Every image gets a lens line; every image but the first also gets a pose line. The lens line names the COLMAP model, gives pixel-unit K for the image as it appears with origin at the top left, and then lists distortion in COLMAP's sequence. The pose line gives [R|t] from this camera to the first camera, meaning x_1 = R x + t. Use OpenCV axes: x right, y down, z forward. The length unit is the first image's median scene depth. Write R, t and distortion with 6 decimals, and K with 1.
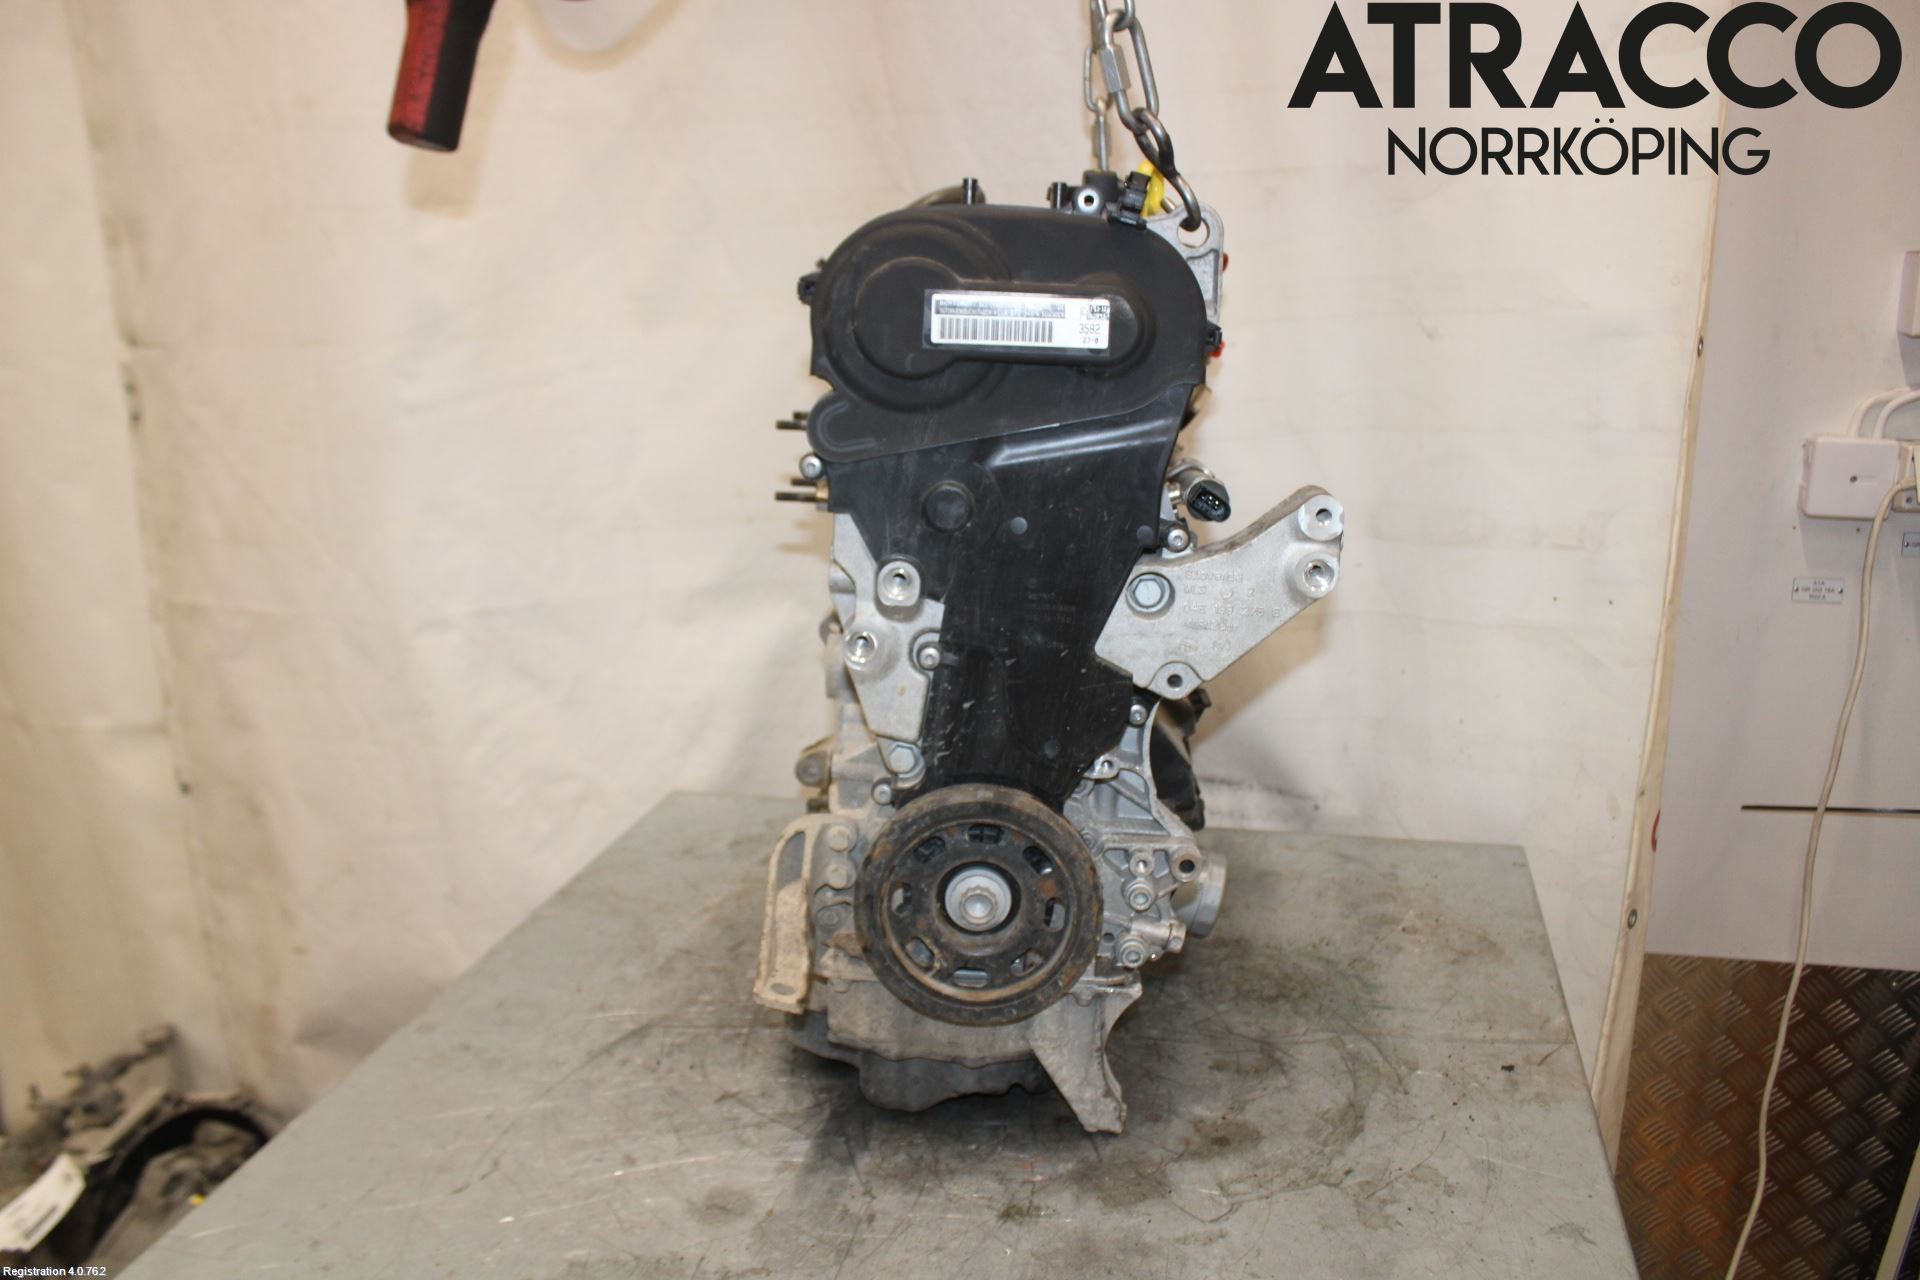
lens RADIAL K [[1805.4, 0, 960.0], [0, 1805.4, 640.0], [0, 0, 1]] dist [-0.134279, 0.202214]
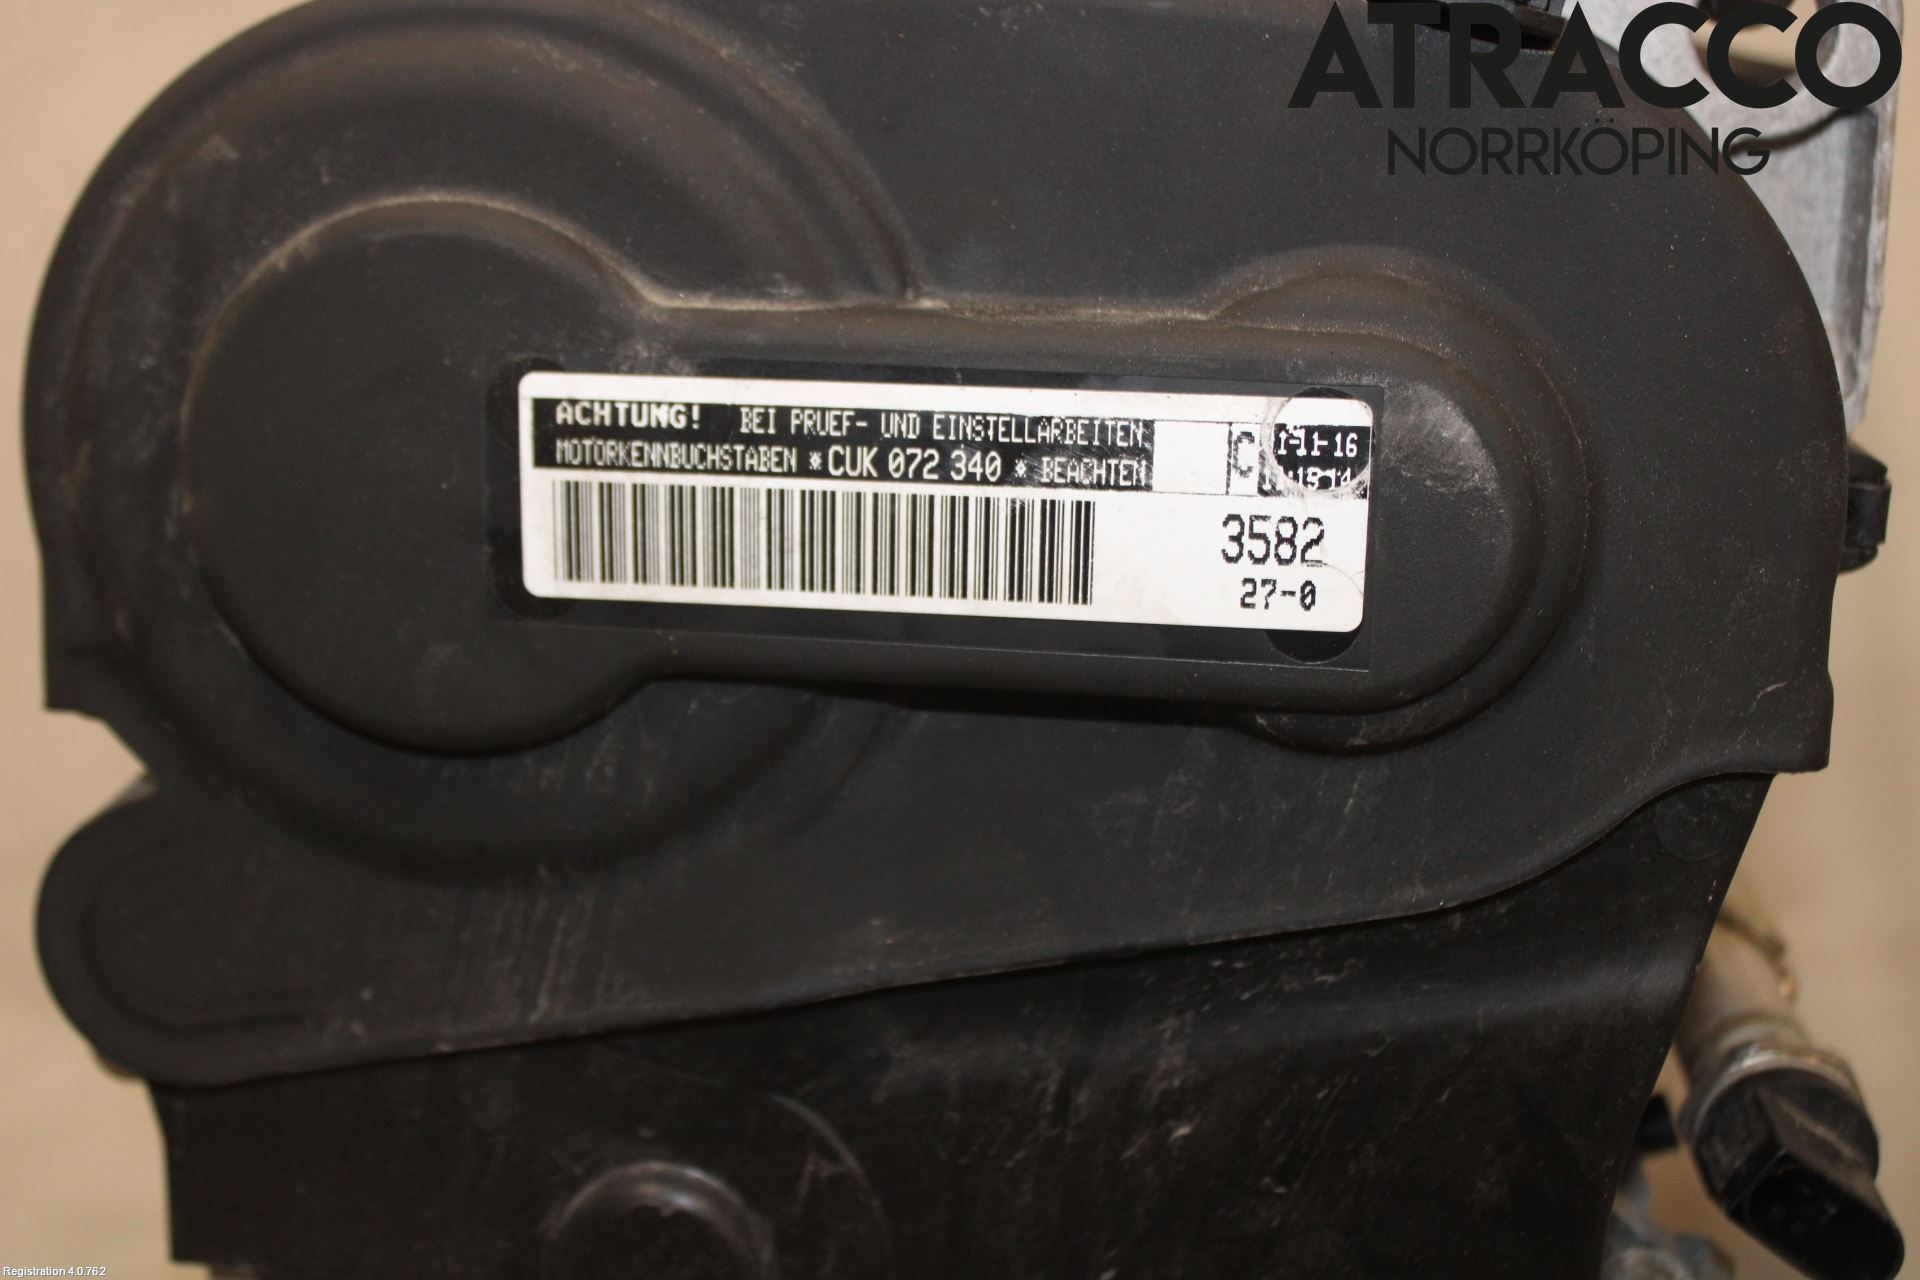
lens RADIAL K [[2626.8, 0, 960.0], [0, 2626.8, 640.0], [0, 0, 1]] dist [-0.018881, -0.016637]
pose [[0.994443, 0.009437, -0.104852, 0.067747], [-0.004719, 0.998969, 0.045156, -0.174008], [0.105170, -0.044410, 0.993462, 0.694281]]
